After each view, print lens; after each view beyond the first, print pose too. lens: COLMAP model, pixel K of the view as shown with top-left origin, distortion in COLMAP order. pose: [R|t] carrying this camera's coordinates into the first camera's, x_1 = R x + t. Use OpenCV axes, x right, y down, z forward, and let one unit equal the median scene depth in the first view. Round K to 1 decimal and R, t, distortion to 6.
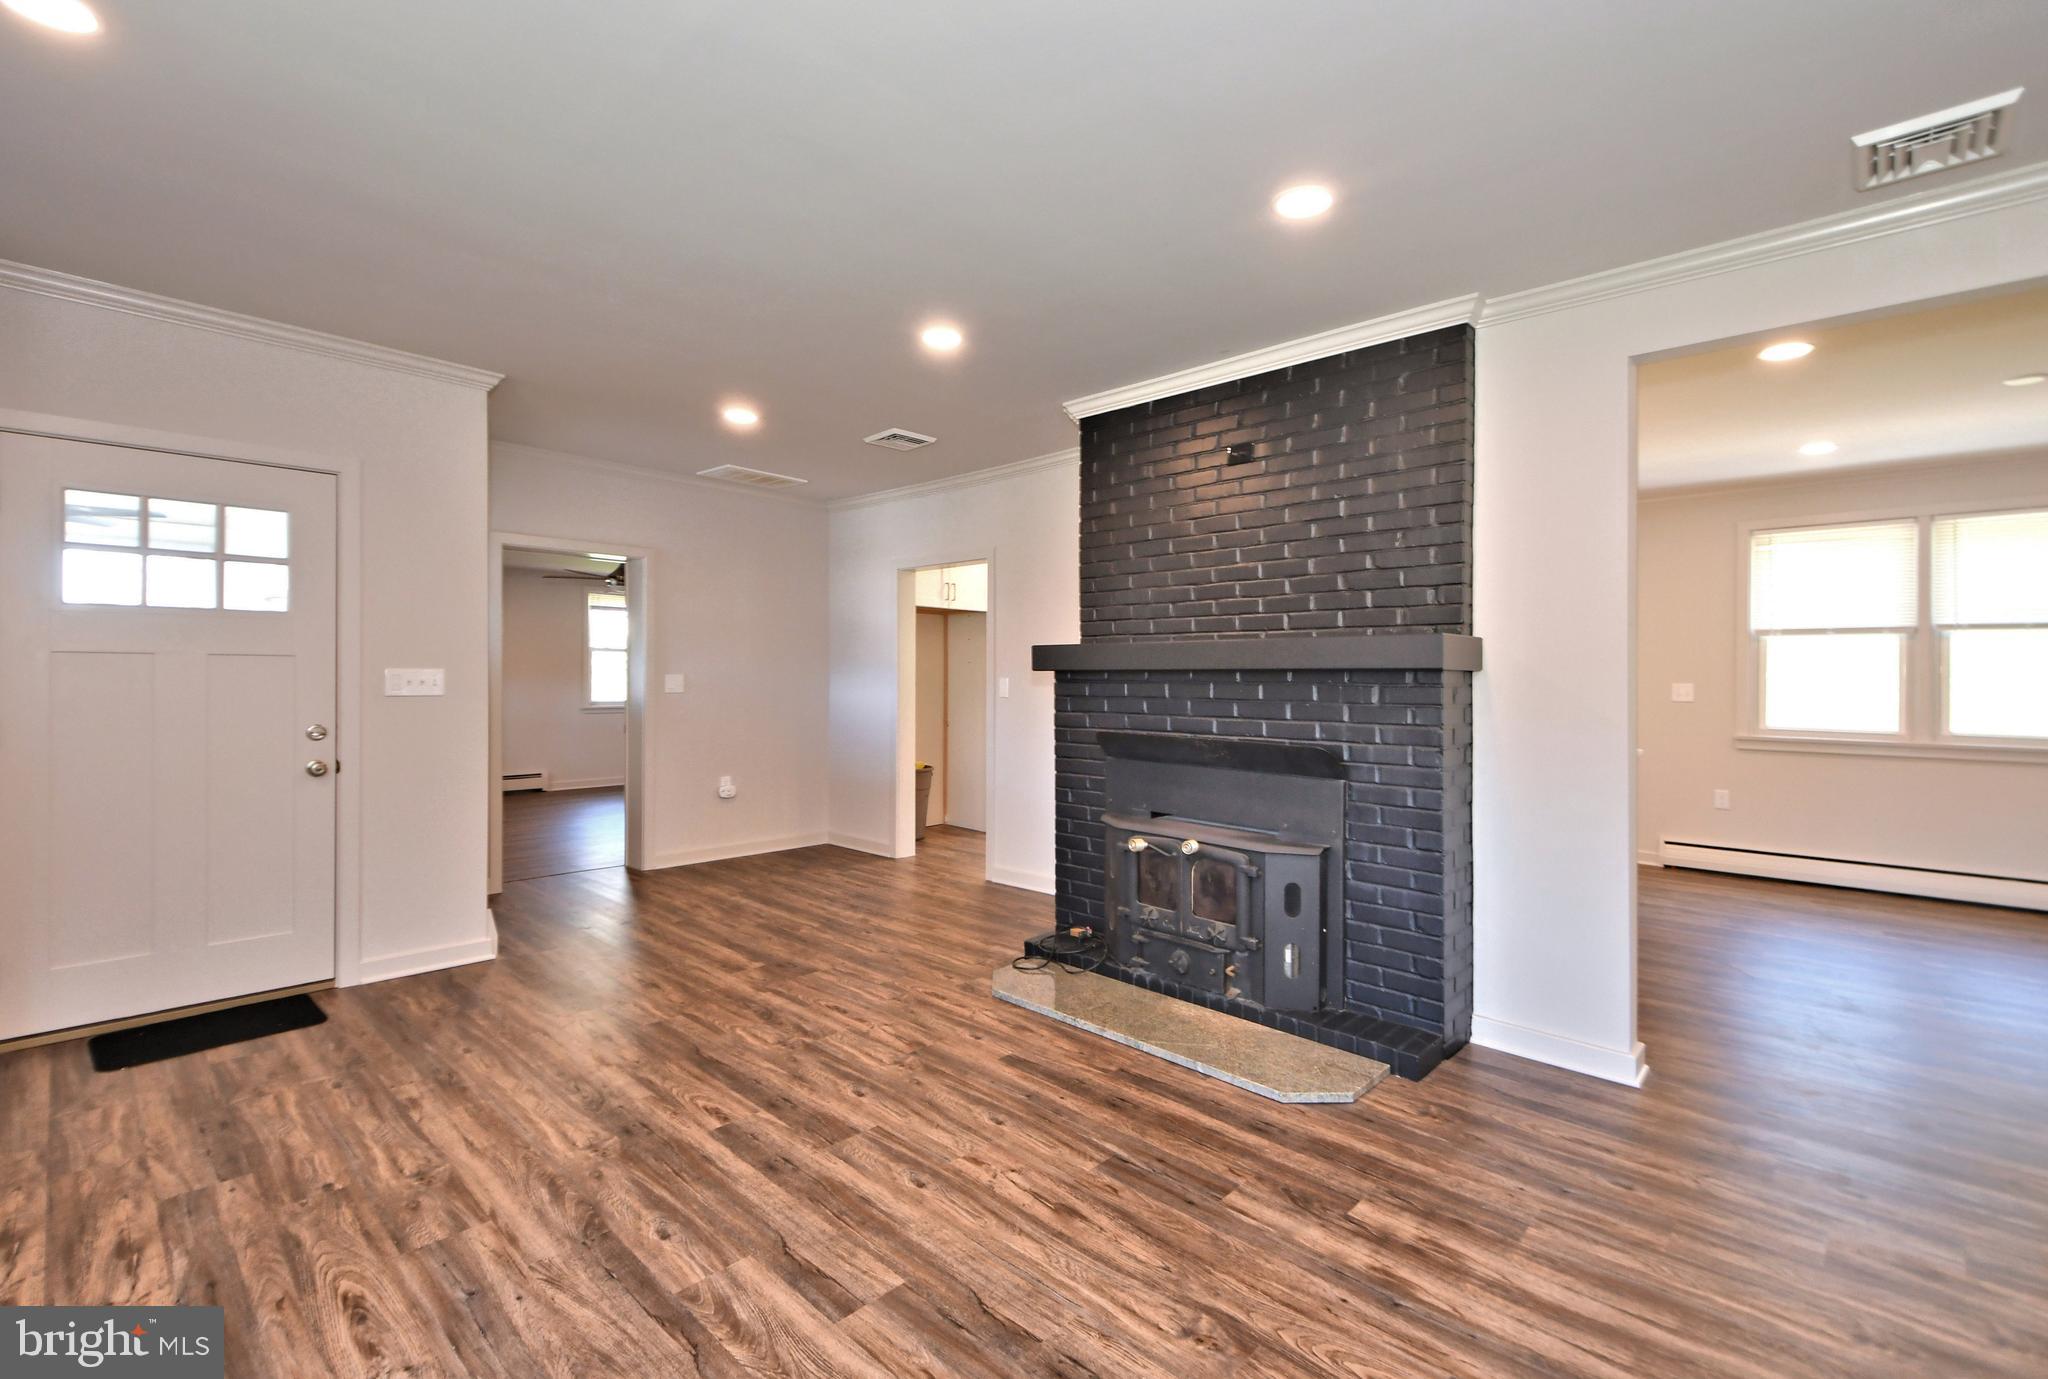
lens RADIAL K [[957.5, 0, 1054.9], [0, 957.5, 683.0], [0, 0, 1]] dist [0.022565, -0.002311]
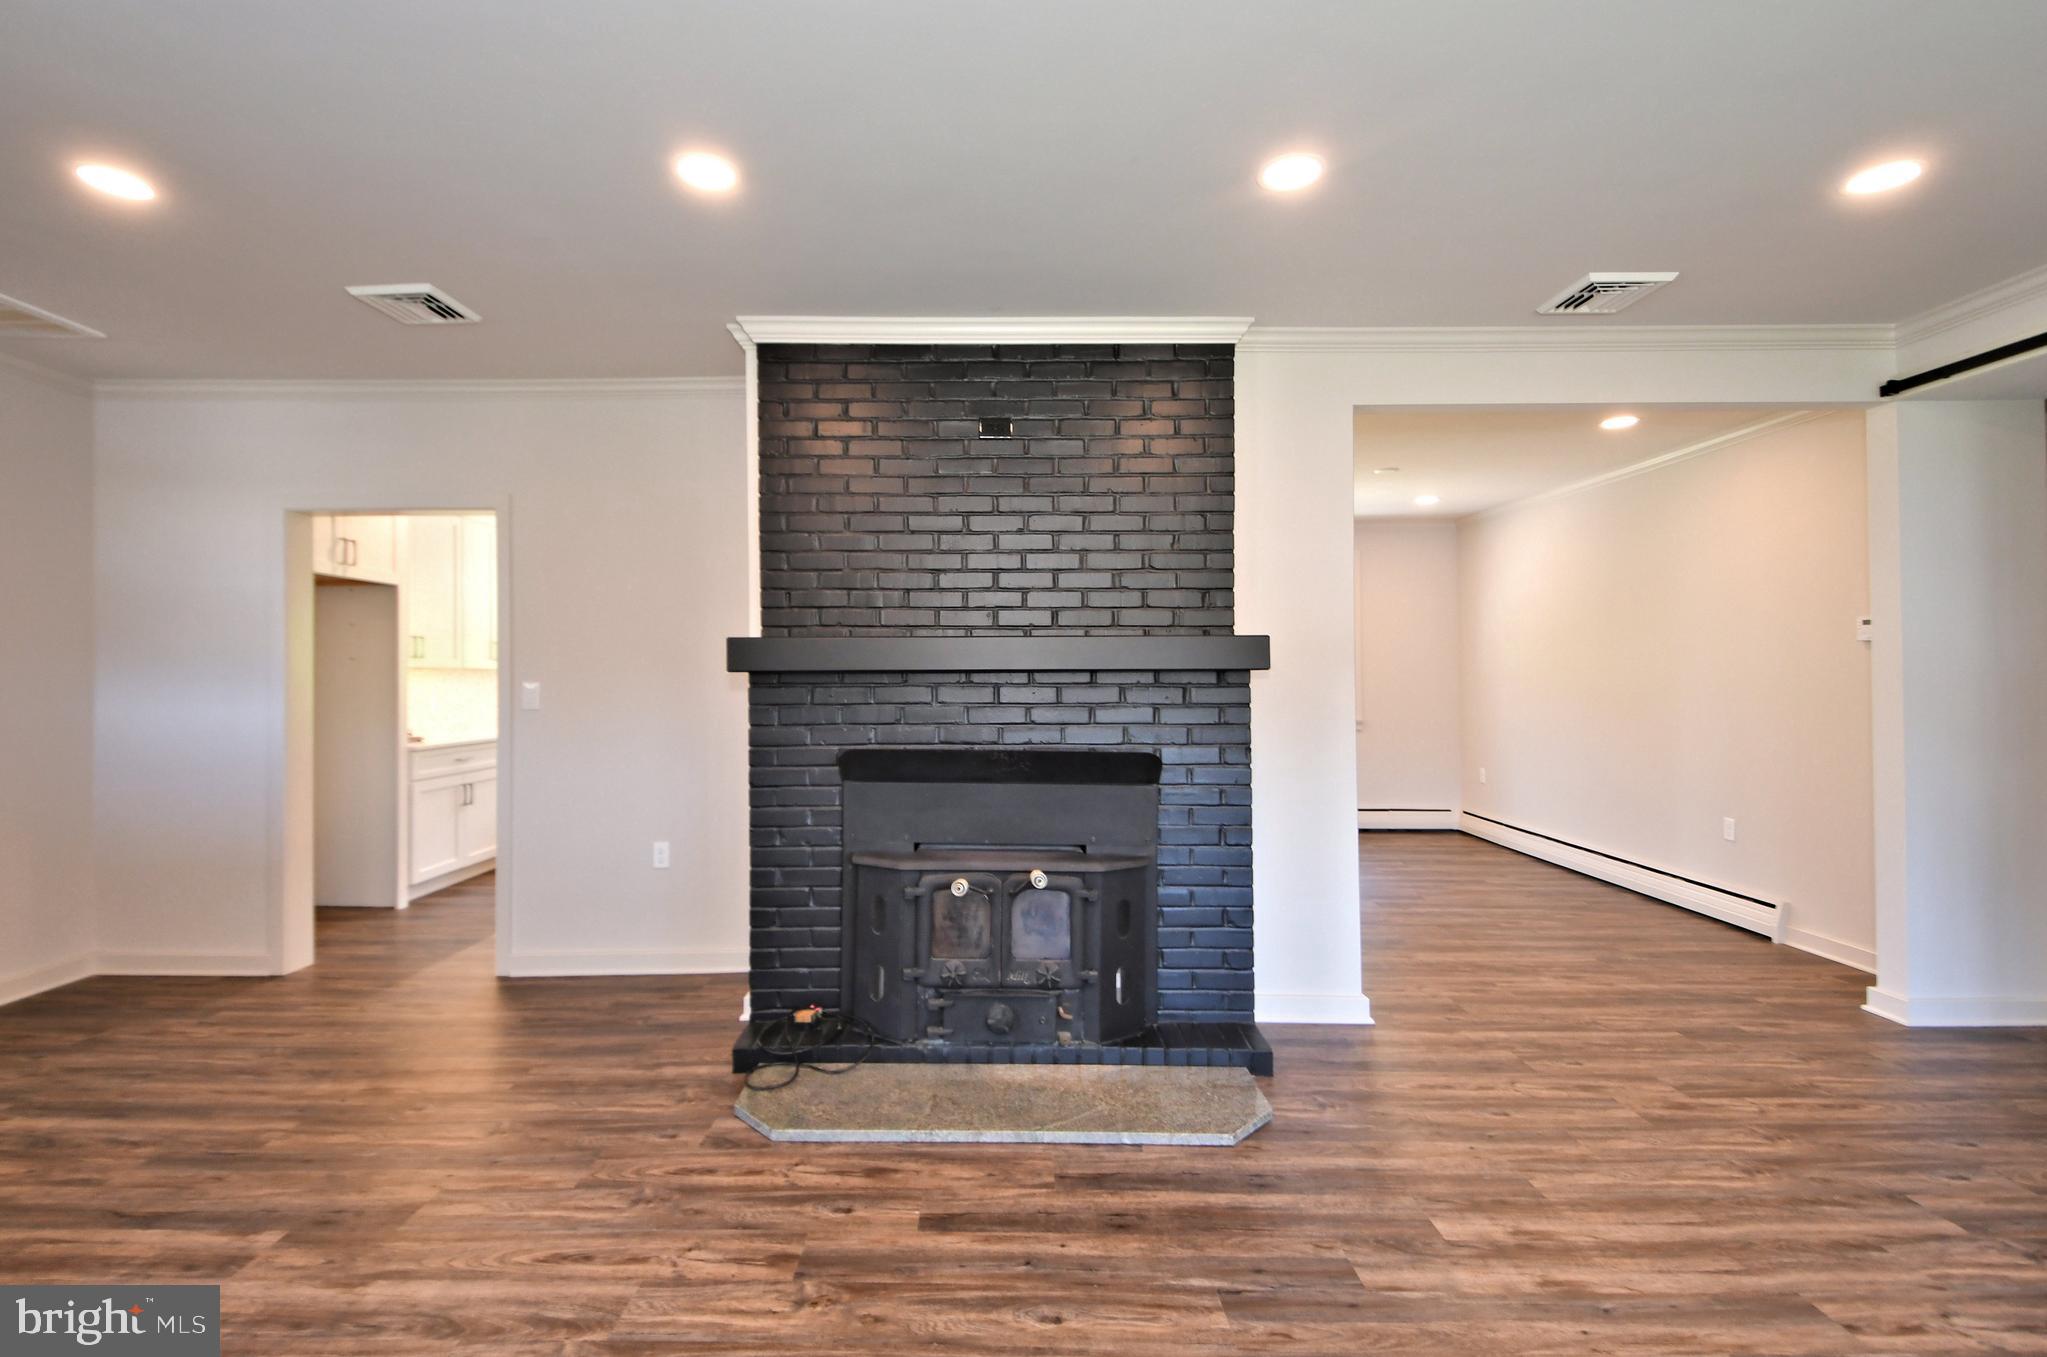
lens RADIAL K [[926.9, 0, 1021.0], [0, 926.9, 670.5], [0, 0, 1]] dist [0.023514, -0.012548]
pose [[0.724007, -0.002160, 0.689789, -0.463460], [0.010485, 0.999914, -0.007874, -0.008206], [-0.689713, 0.012933, 0.723967, 0.443219]]
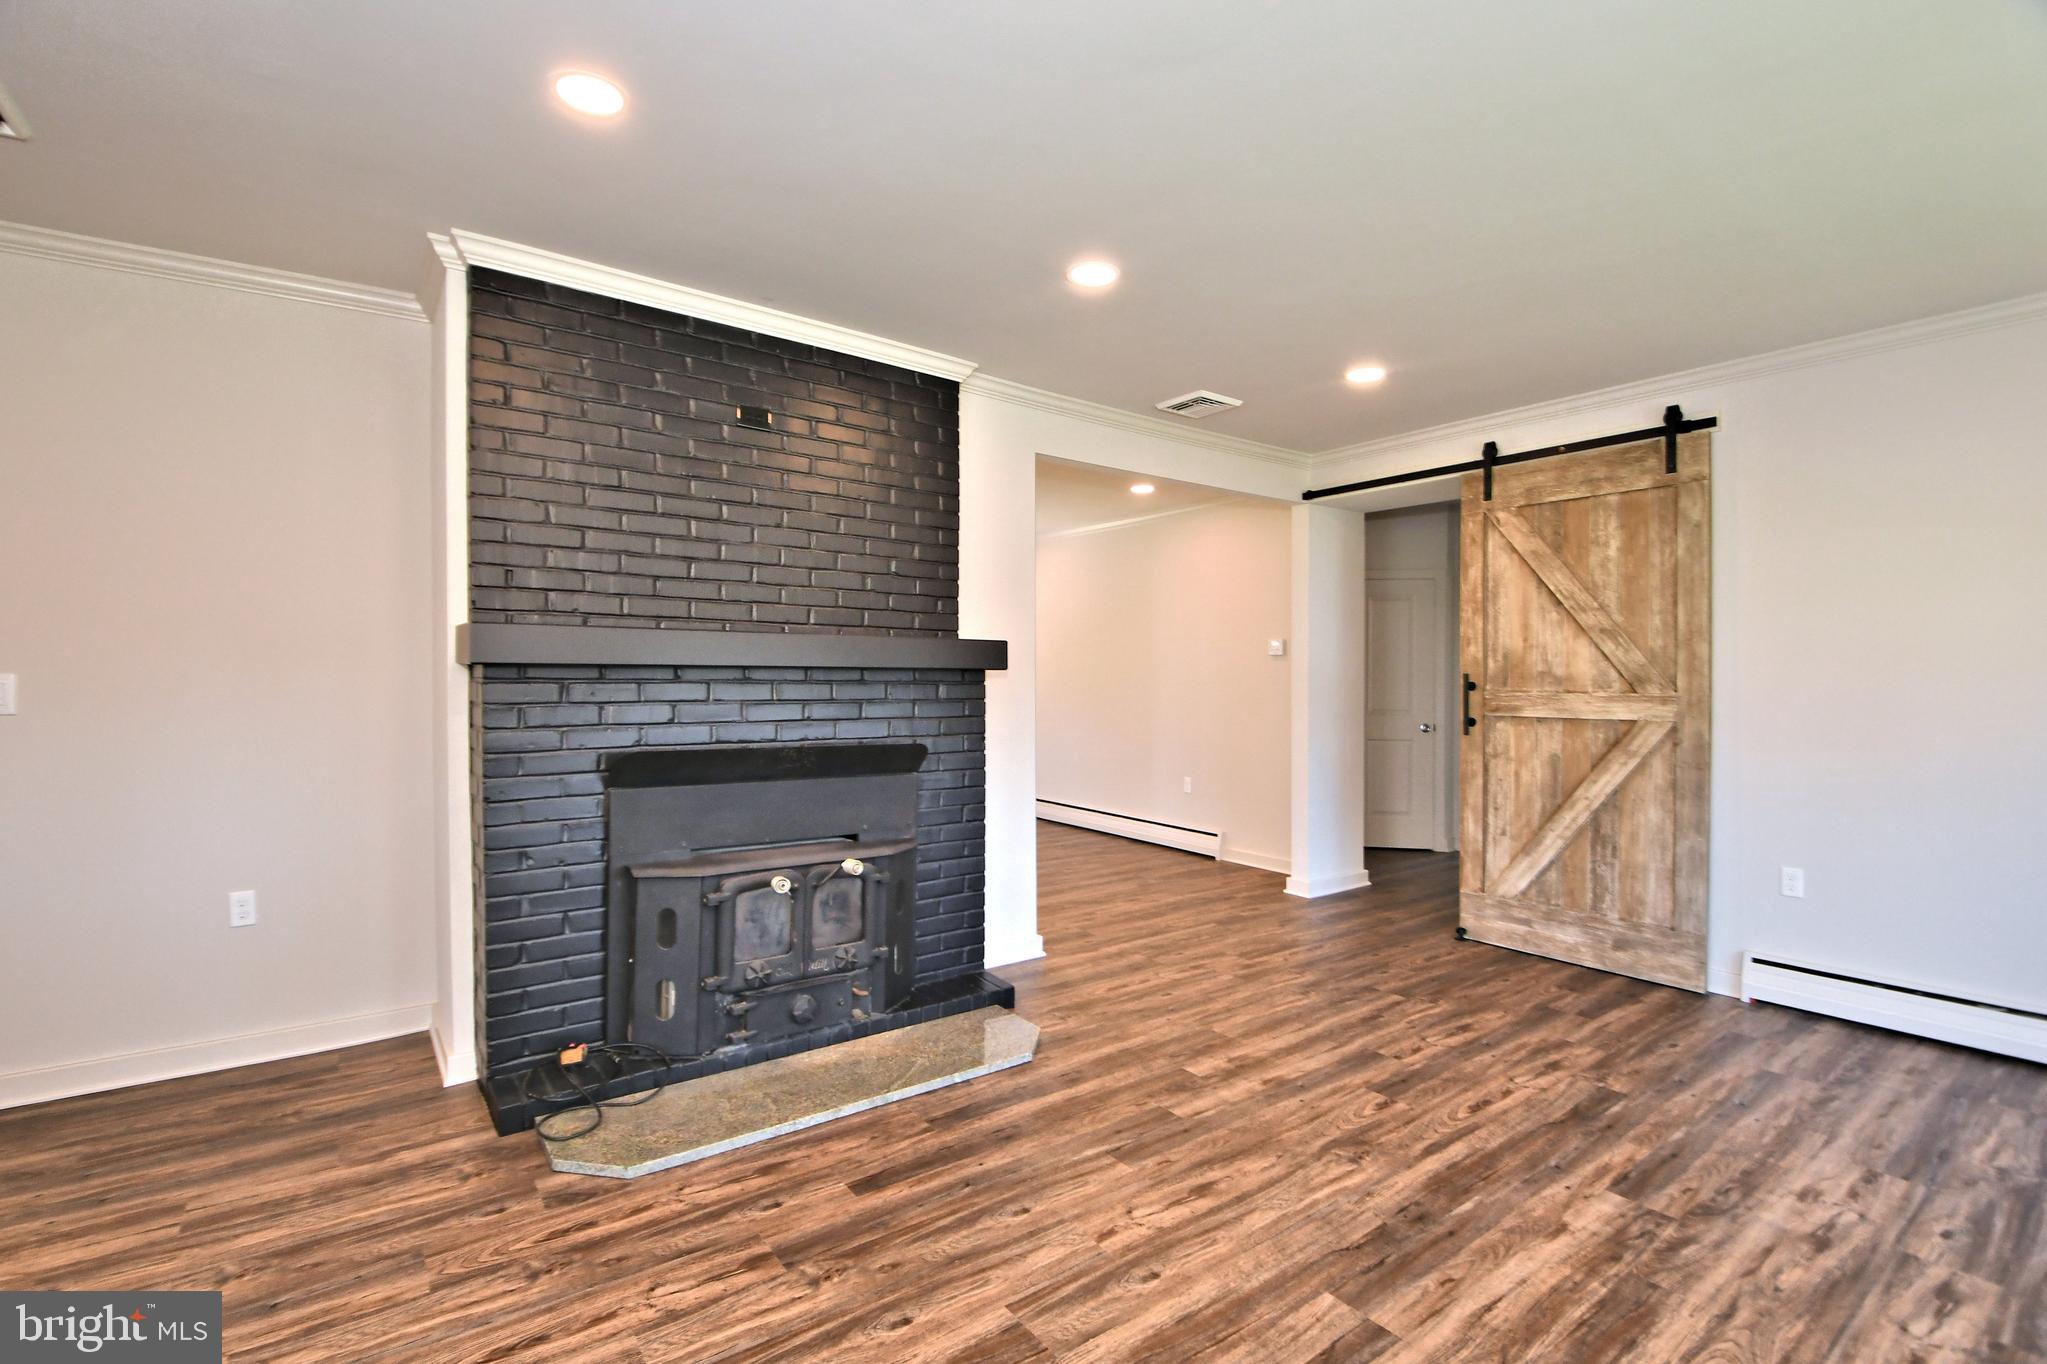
lens RADIAL K [[926.9, 0, 1060.9], [0, 926.9, 685.3], [0, 0, 1]] dist [0.023514, -0.012548]
pose [[0.151716, -0.015968, 0.988295, -0.728413], [-0.001804, 0.999863, 0.016432, -0.014208], [-0.988423, -0.004276, 0.151666, 0.721831]]
